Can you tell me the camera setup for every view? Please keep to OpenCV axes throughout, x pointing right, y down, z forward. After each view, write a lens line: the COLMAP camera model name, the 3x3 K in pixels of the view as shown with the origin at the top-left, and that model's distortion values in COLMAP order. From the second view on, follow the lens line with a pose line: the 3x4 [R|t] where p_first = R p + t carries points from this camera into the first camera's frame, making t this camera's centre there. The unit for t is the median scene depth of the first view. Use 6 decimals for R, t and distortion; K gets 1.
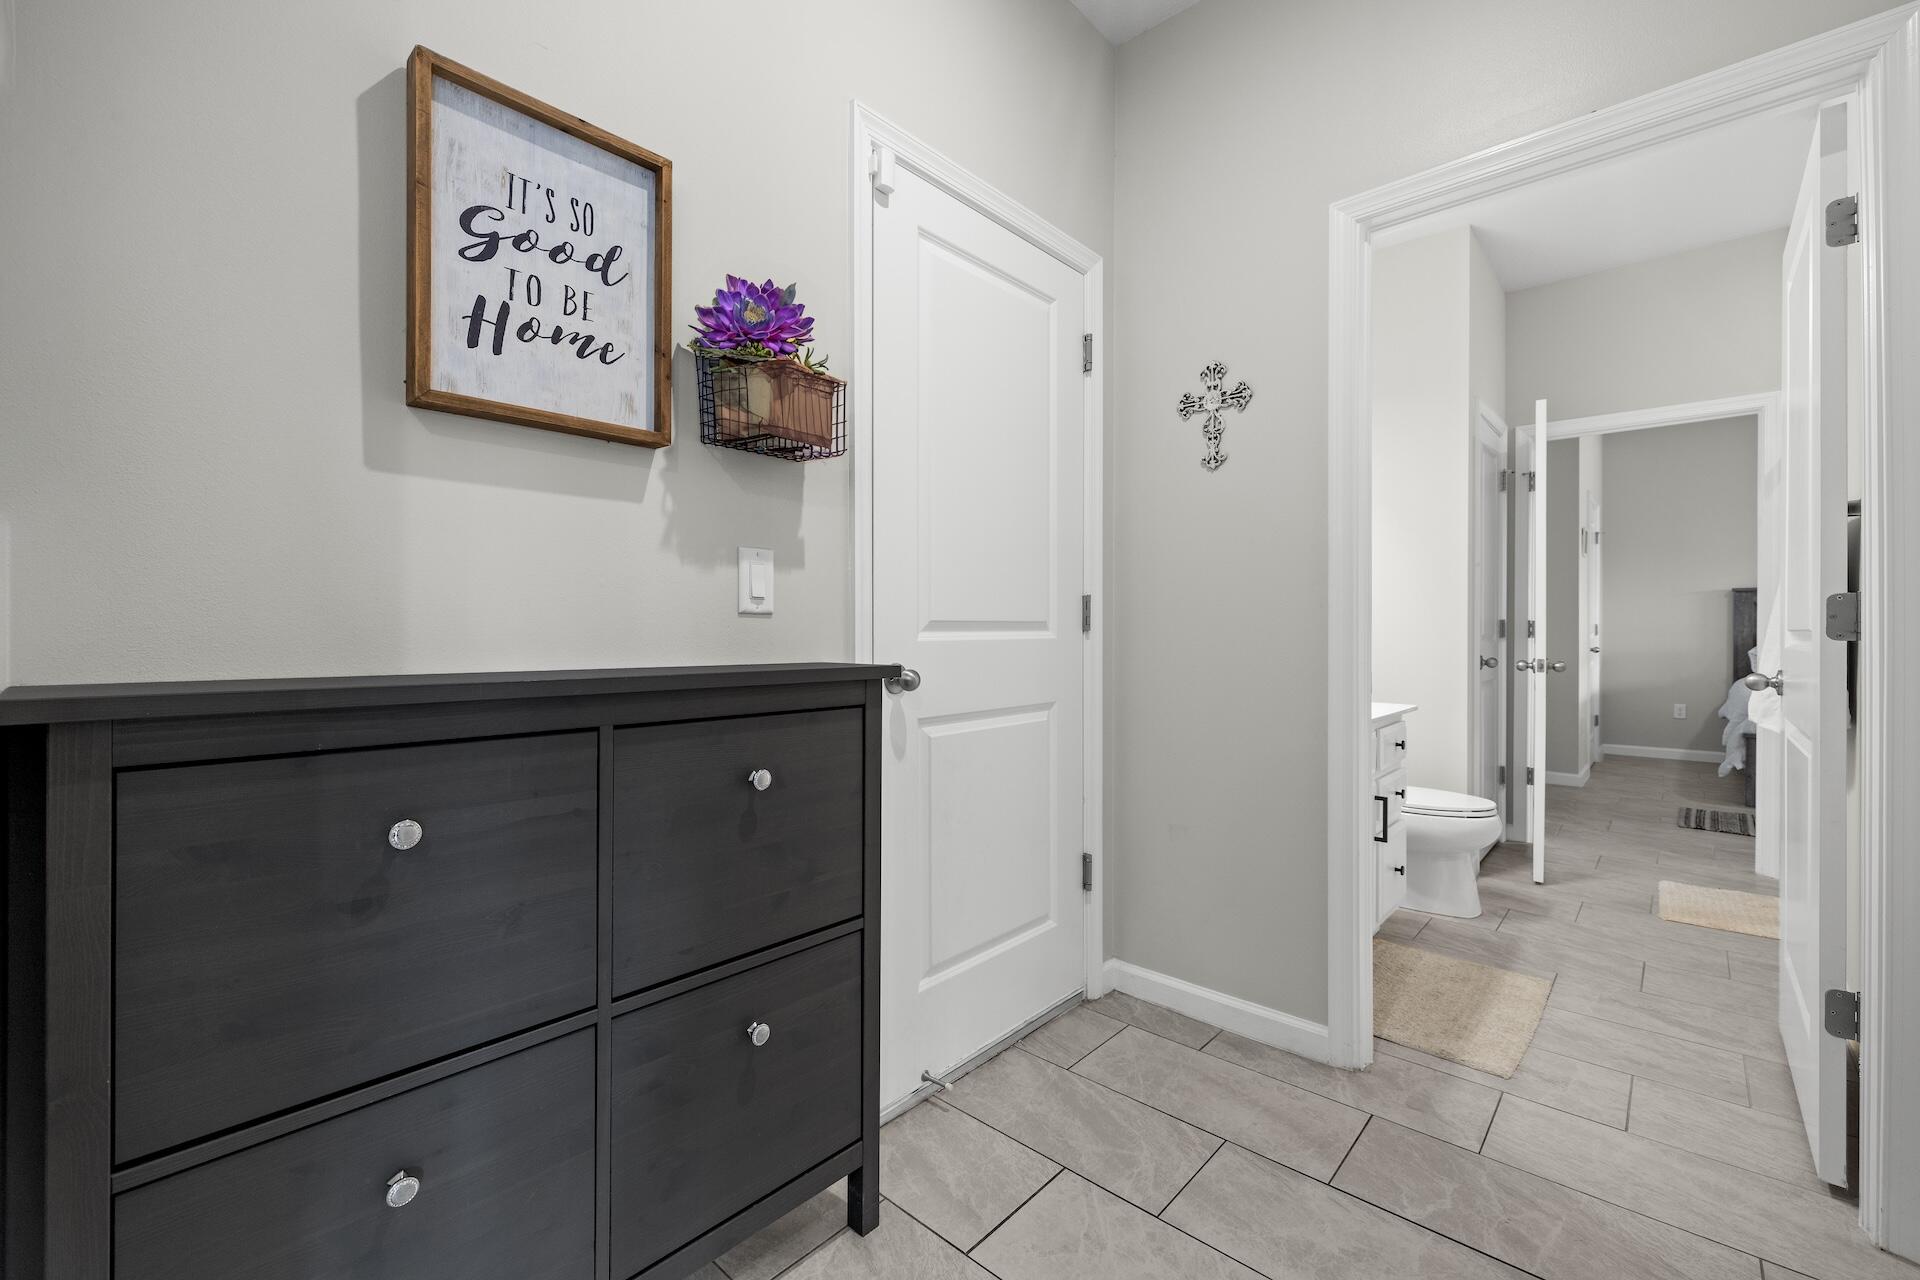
lens RADIAL K [[797.4, 0, 959.1], [0, 797.4, 634.4], [0, 0, 1]] dist [-0.001247, -0.000388]
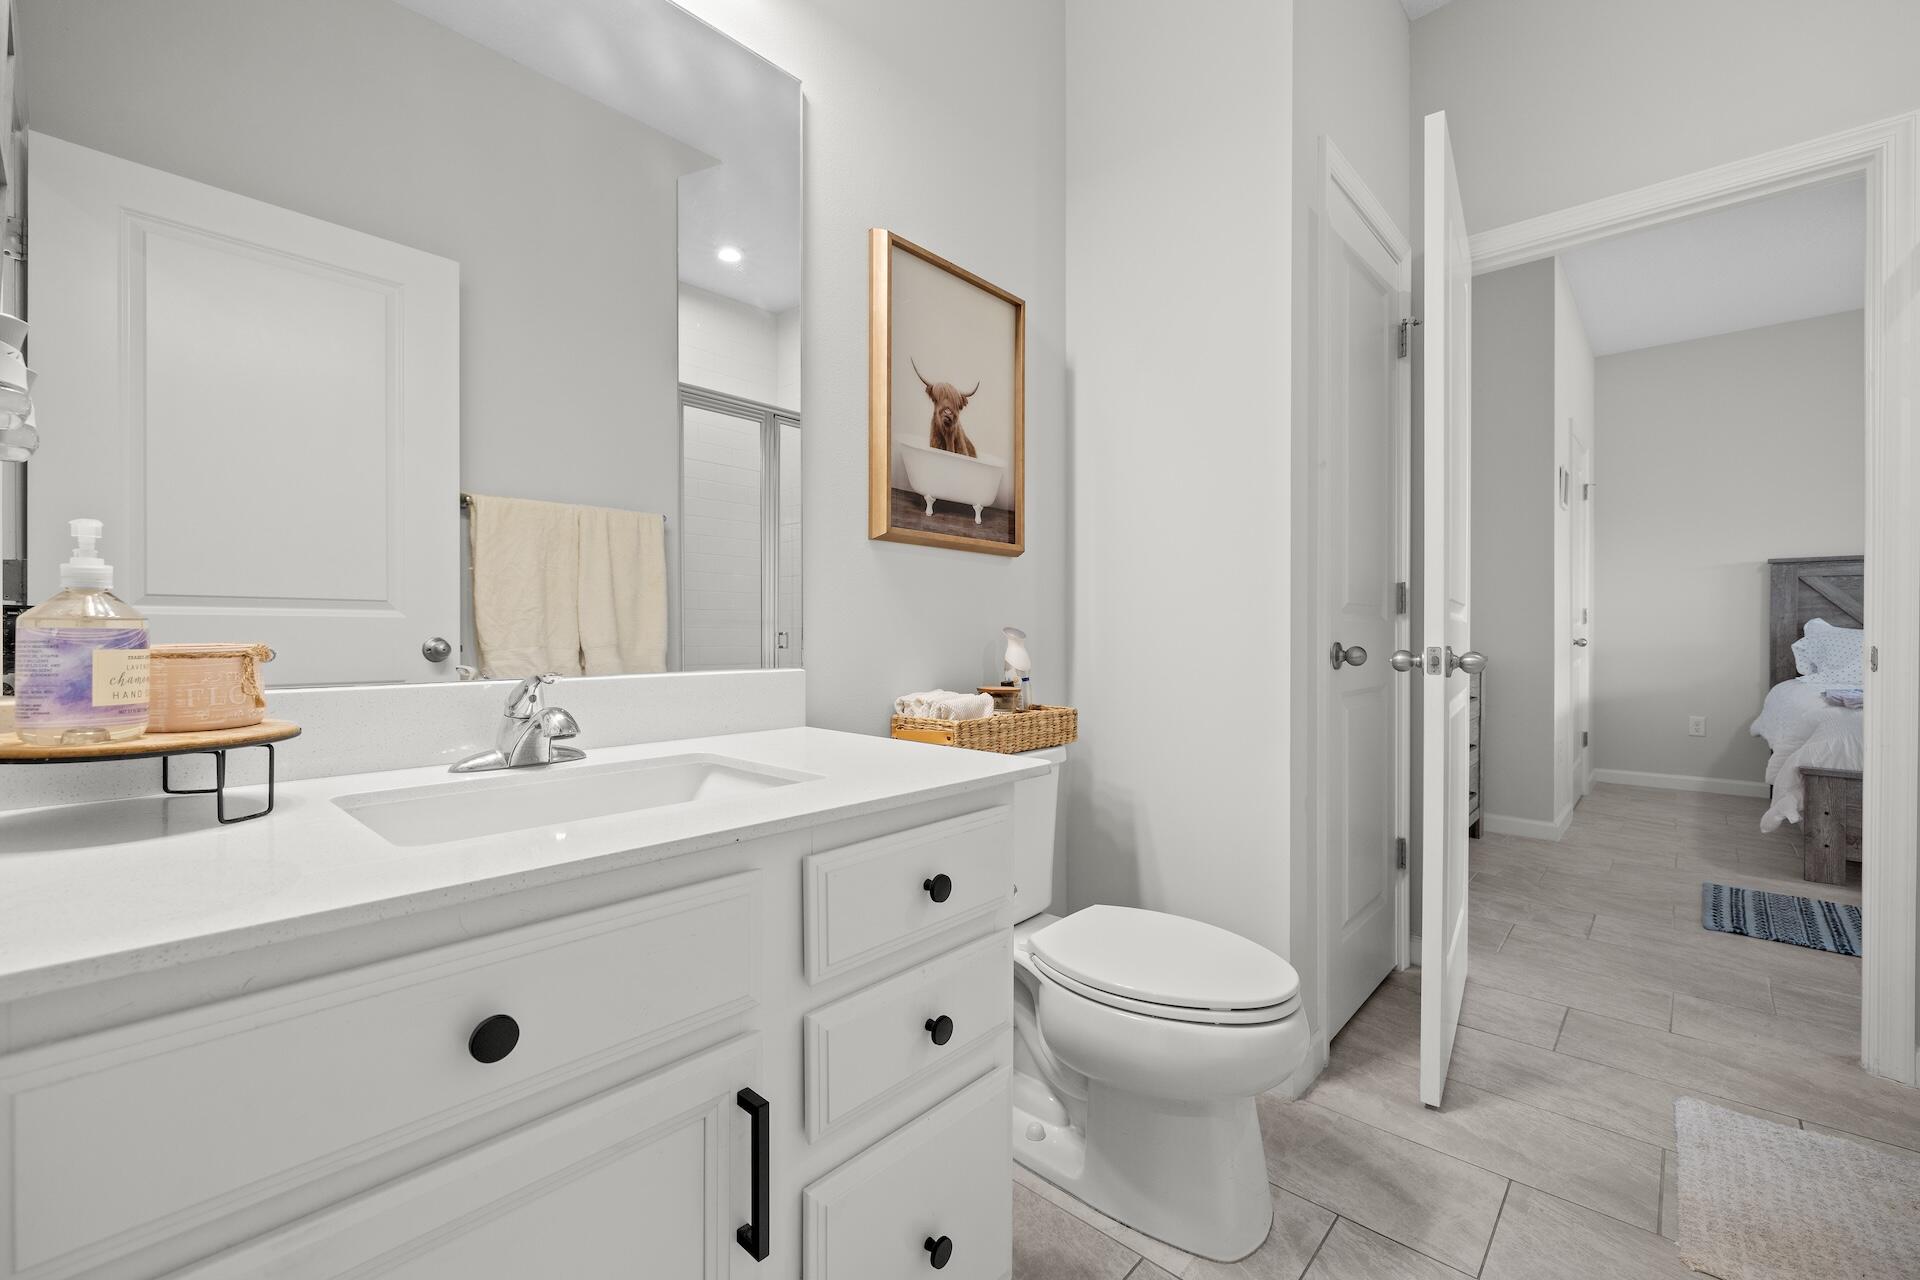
lens RADIAL K [[789.9, 0, 960.0], [0, 789.9, 640.0], [0, 0, 1]] dist [-0.011209, -0.000121]
pose [[0.999933, -0.002058, -0.011421, 0.319082], [0.002097, 0.999992, 0.003417, 0.017380], [0.011413, -0.003441, 0.999929, 0.370924]]
